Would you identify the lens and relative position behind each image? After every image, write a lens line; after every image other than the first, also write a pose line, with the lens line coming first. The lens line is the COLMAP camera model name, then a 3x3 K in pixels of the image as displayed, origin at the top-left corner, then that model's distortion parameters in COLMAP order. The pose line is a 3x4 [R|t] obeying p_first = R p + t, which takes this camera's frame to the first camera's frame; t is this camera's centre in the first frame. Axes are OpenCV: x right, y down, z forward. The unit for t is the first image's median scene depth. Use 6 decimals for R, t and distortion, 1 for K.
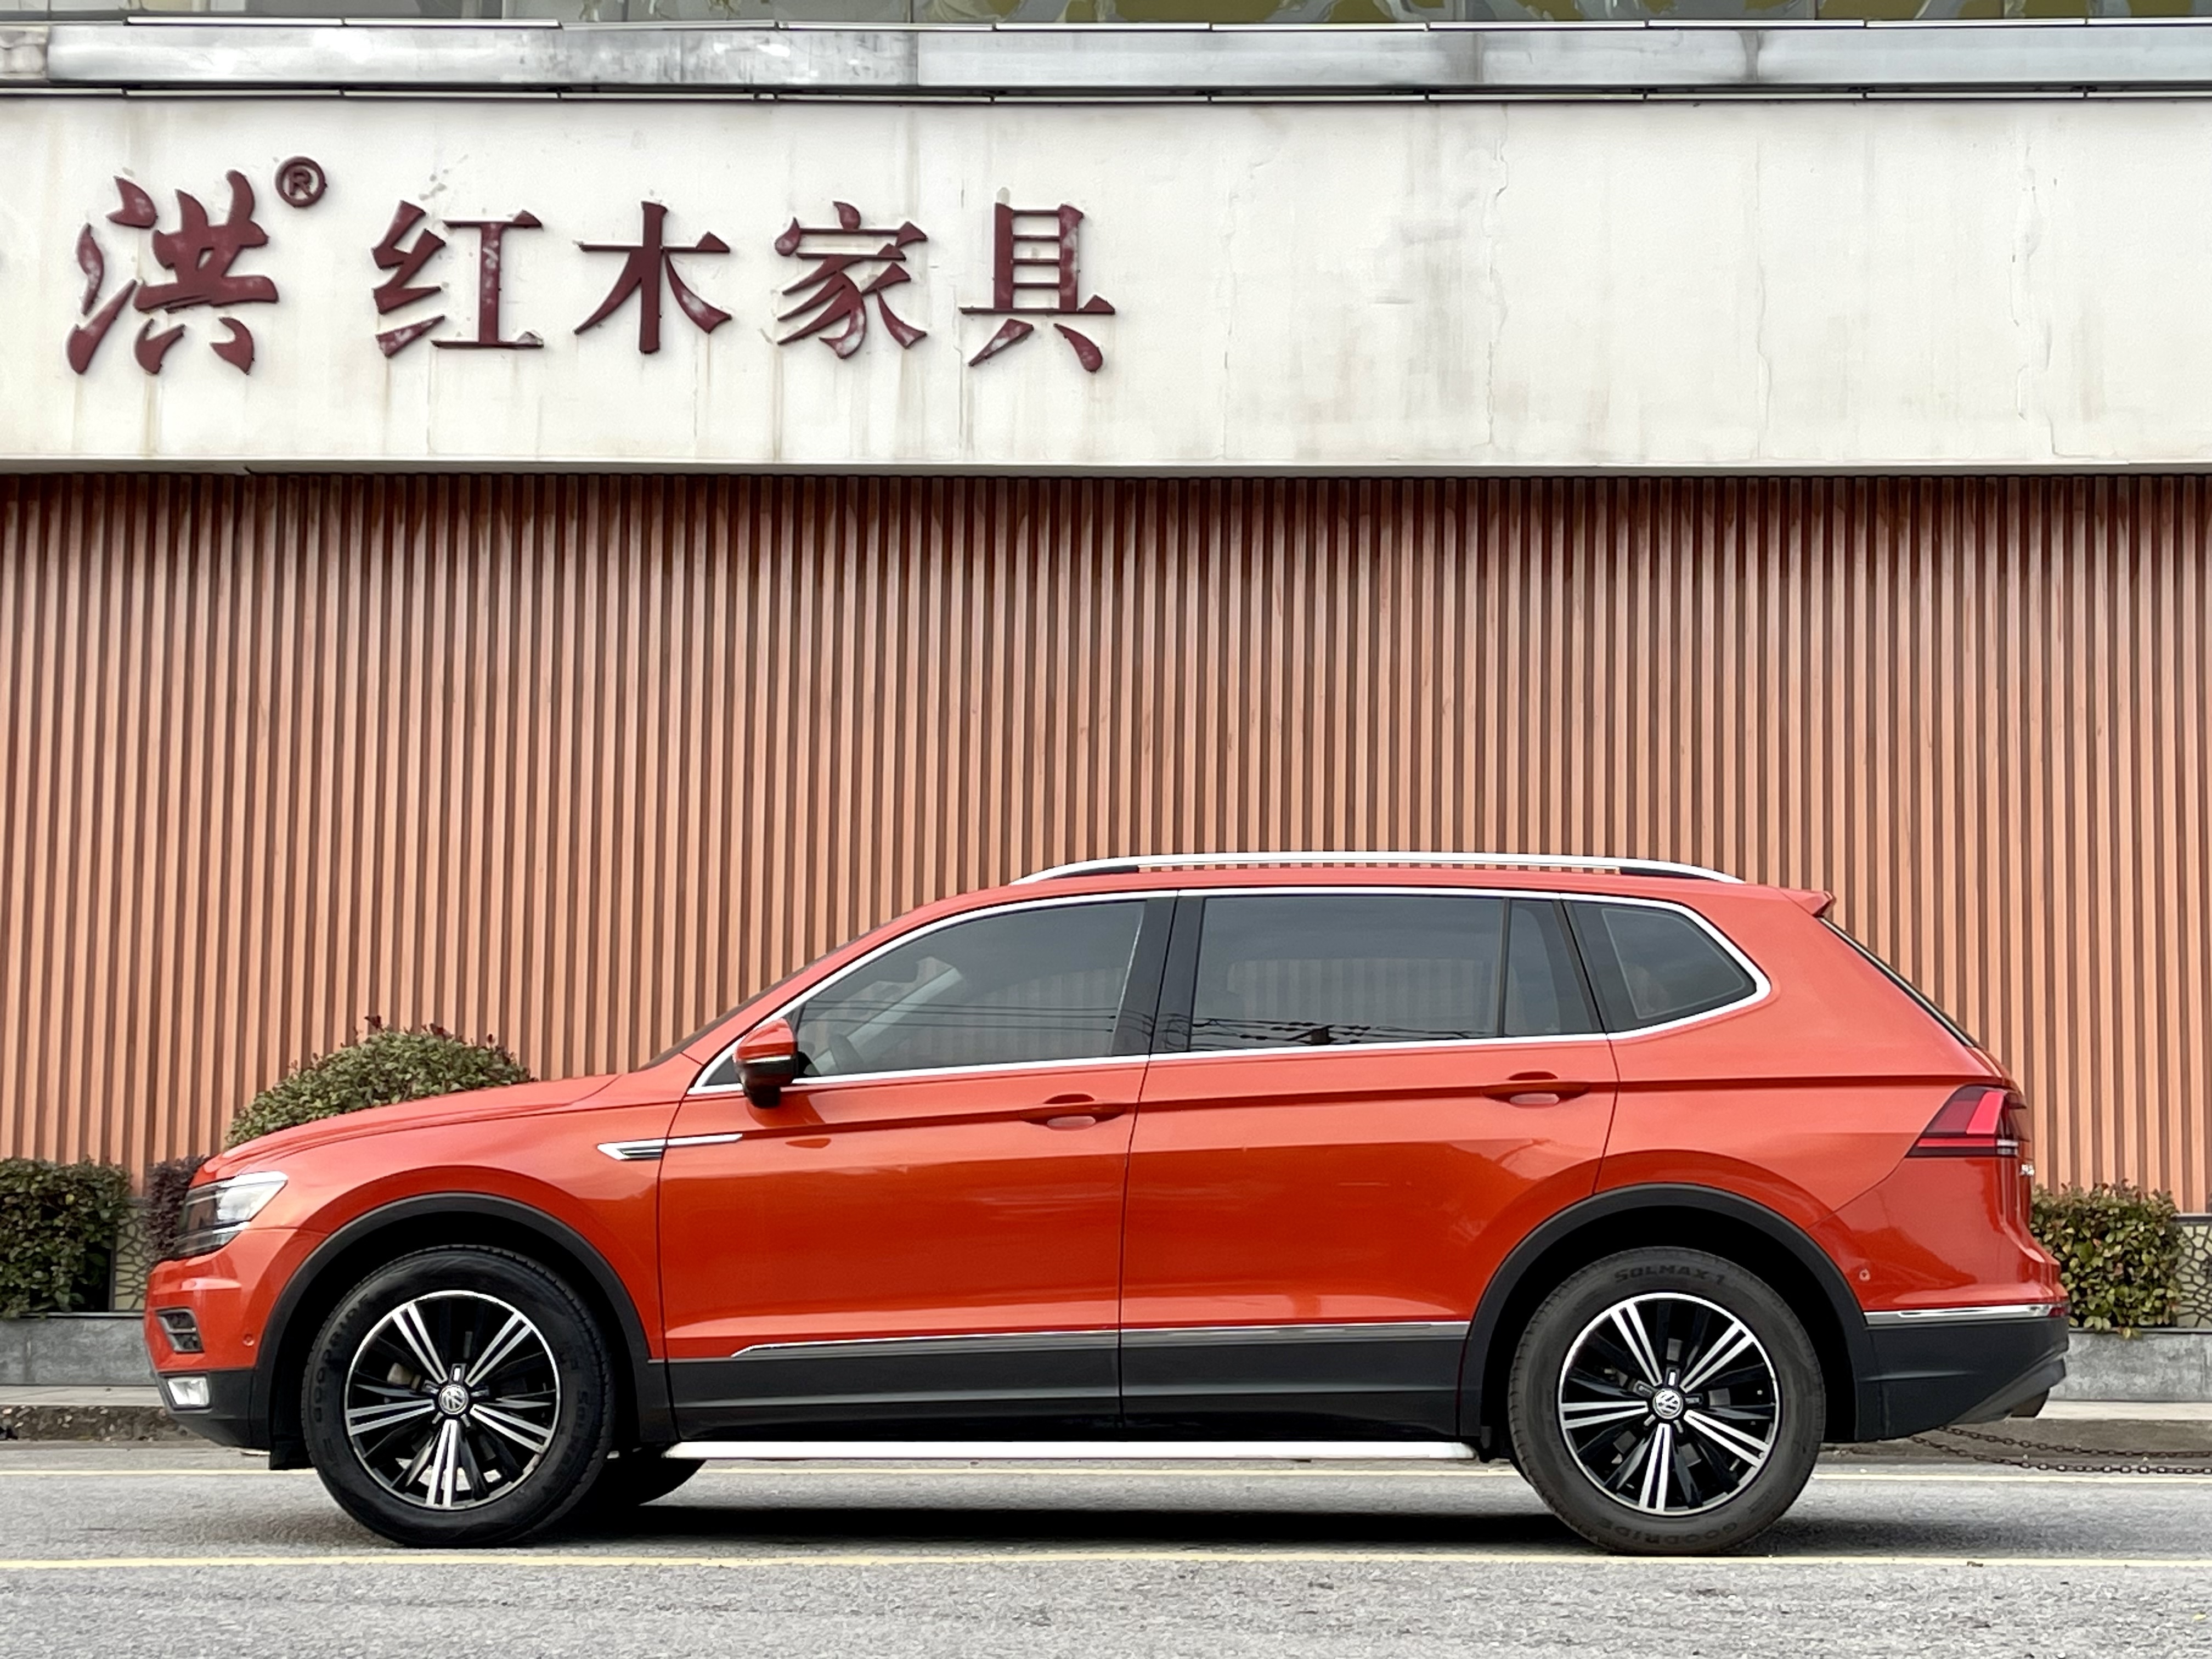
lens RADIAL K [[3668.3, 0, 1021.8], [0, 3668.3, 784.6], [0, 0, 1]] dist [0.111676, 0.000000]
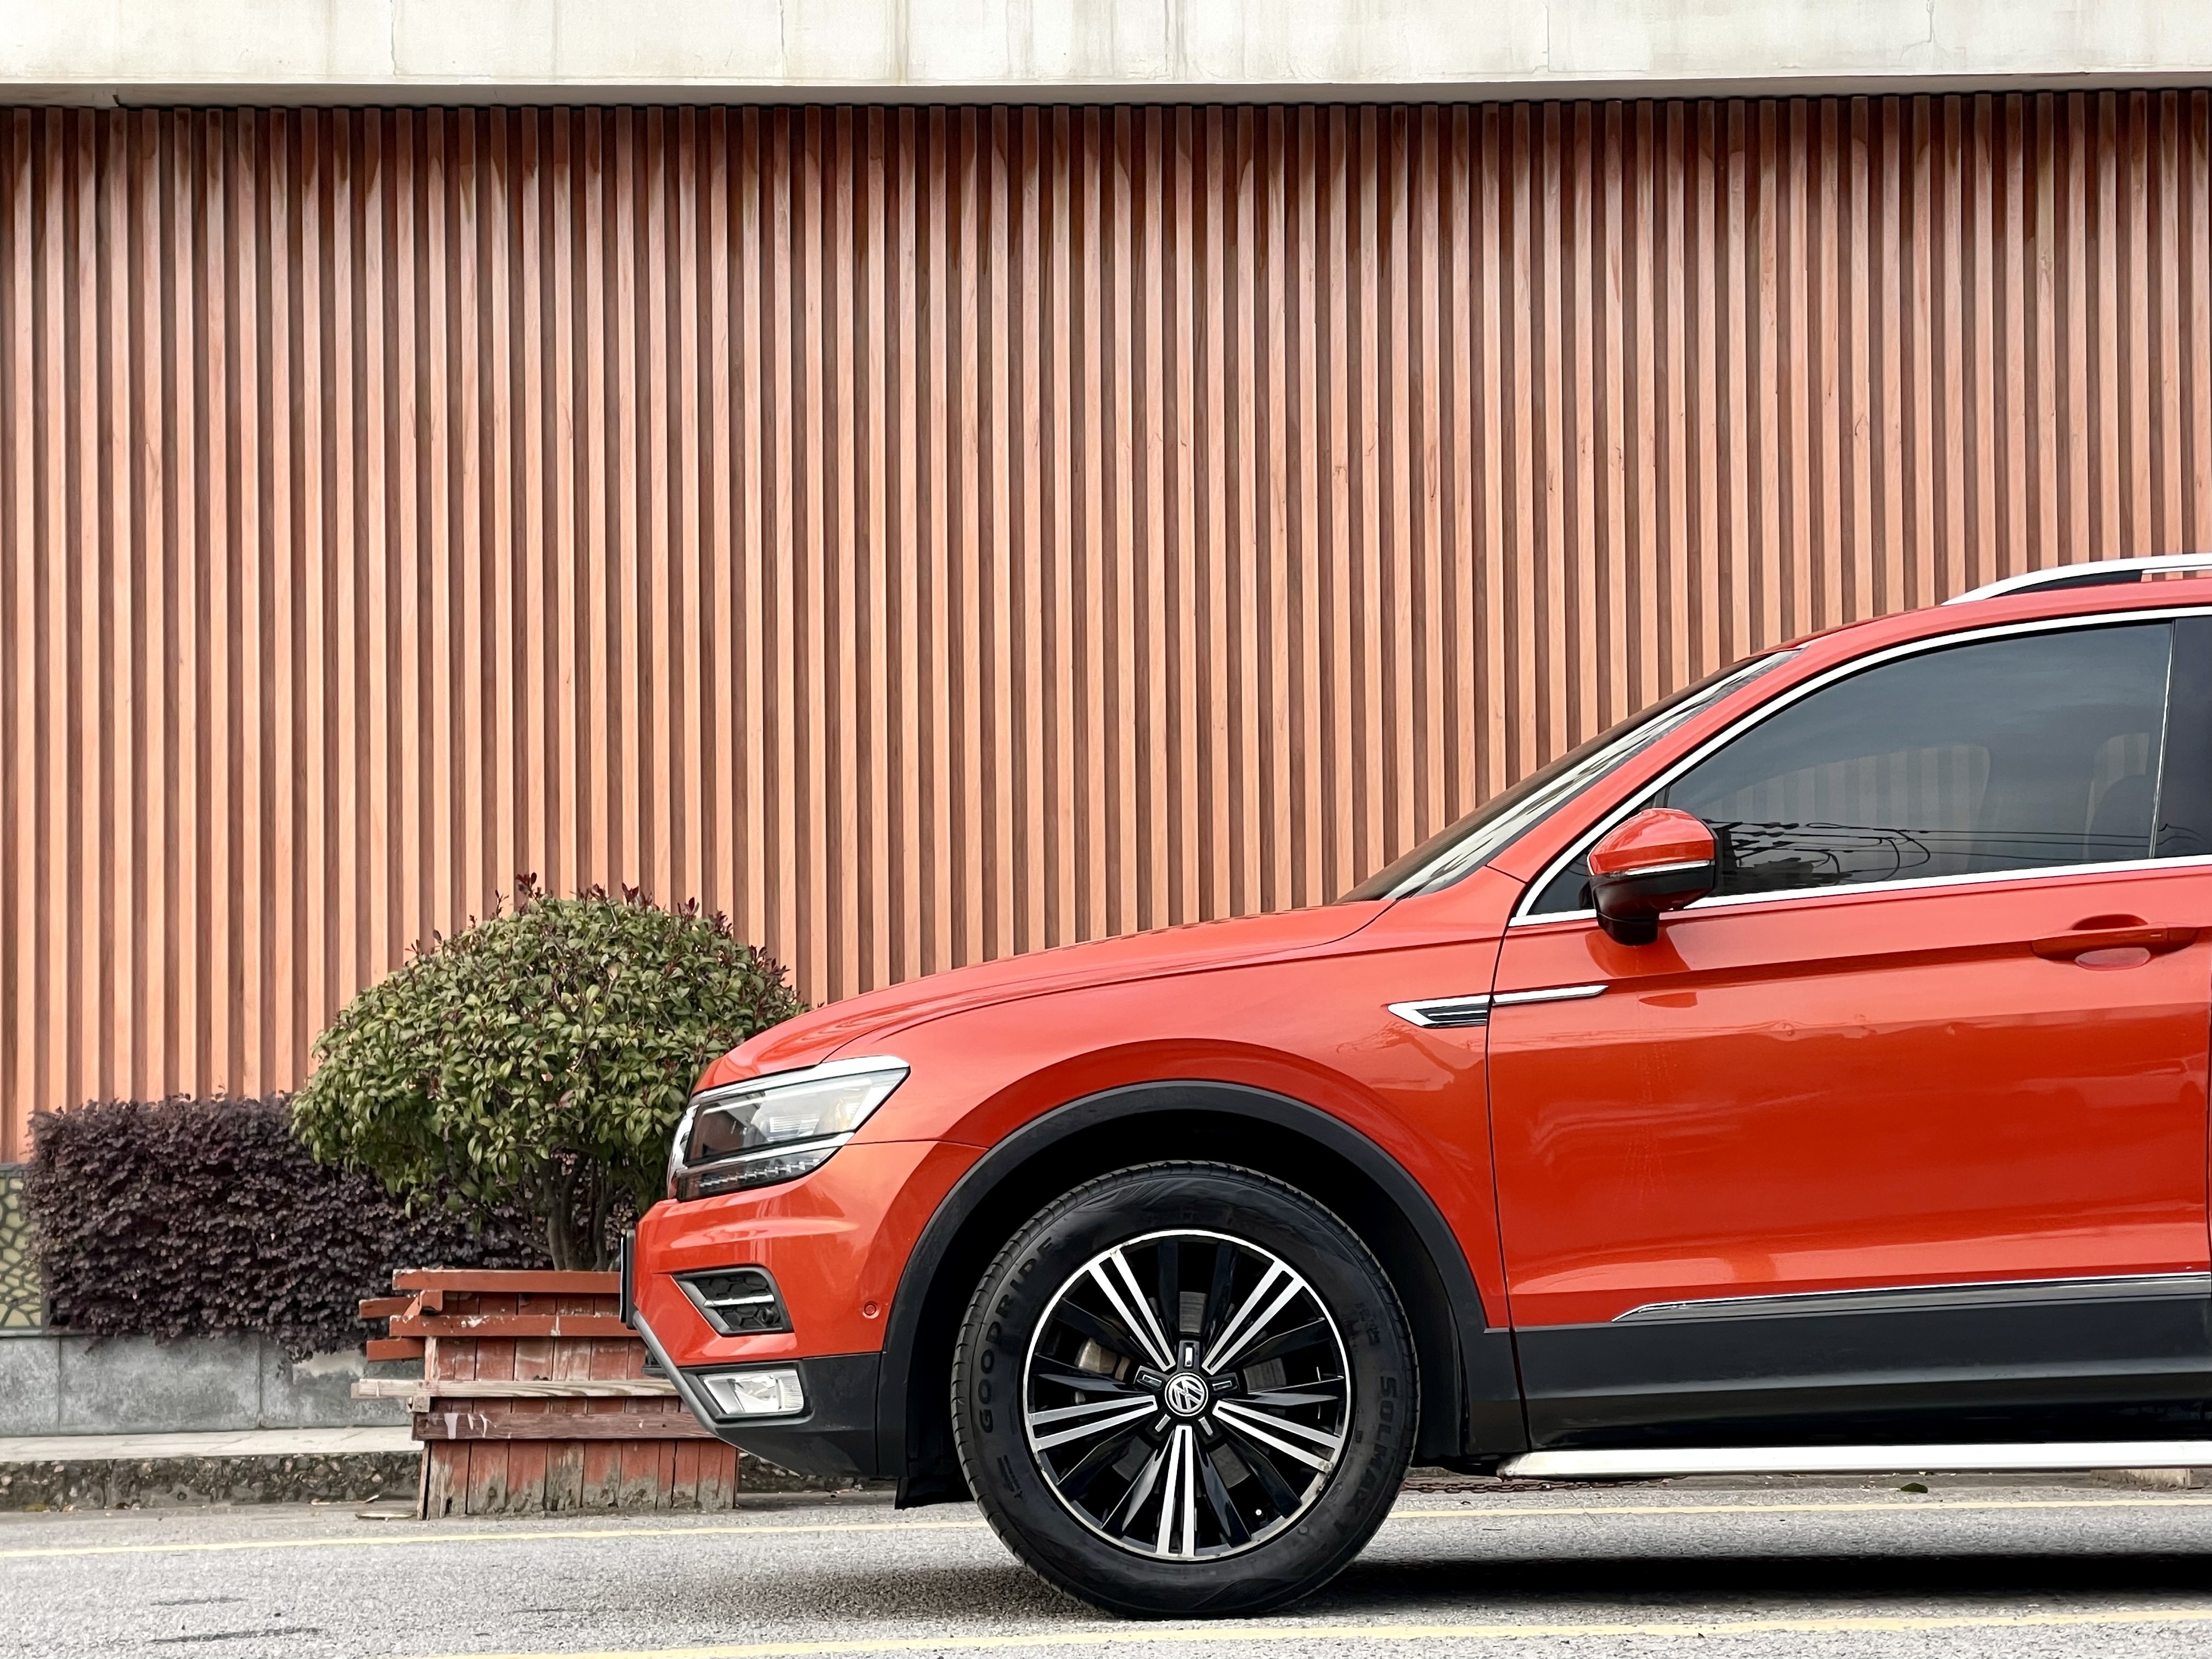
lens RADIAL K [[5036.7, 0, 1112.9], [0, 5036.7, 815.9], [0, 0, 1]] dist [0.222394, 0.000000]
pose [[0.997794, -0.018762, 0.063673, -0.089248], [0.016140, 0.999010, 0.041452, 0.010706], [-0.064388, -0.040333, 0.997110, 0.044284]]
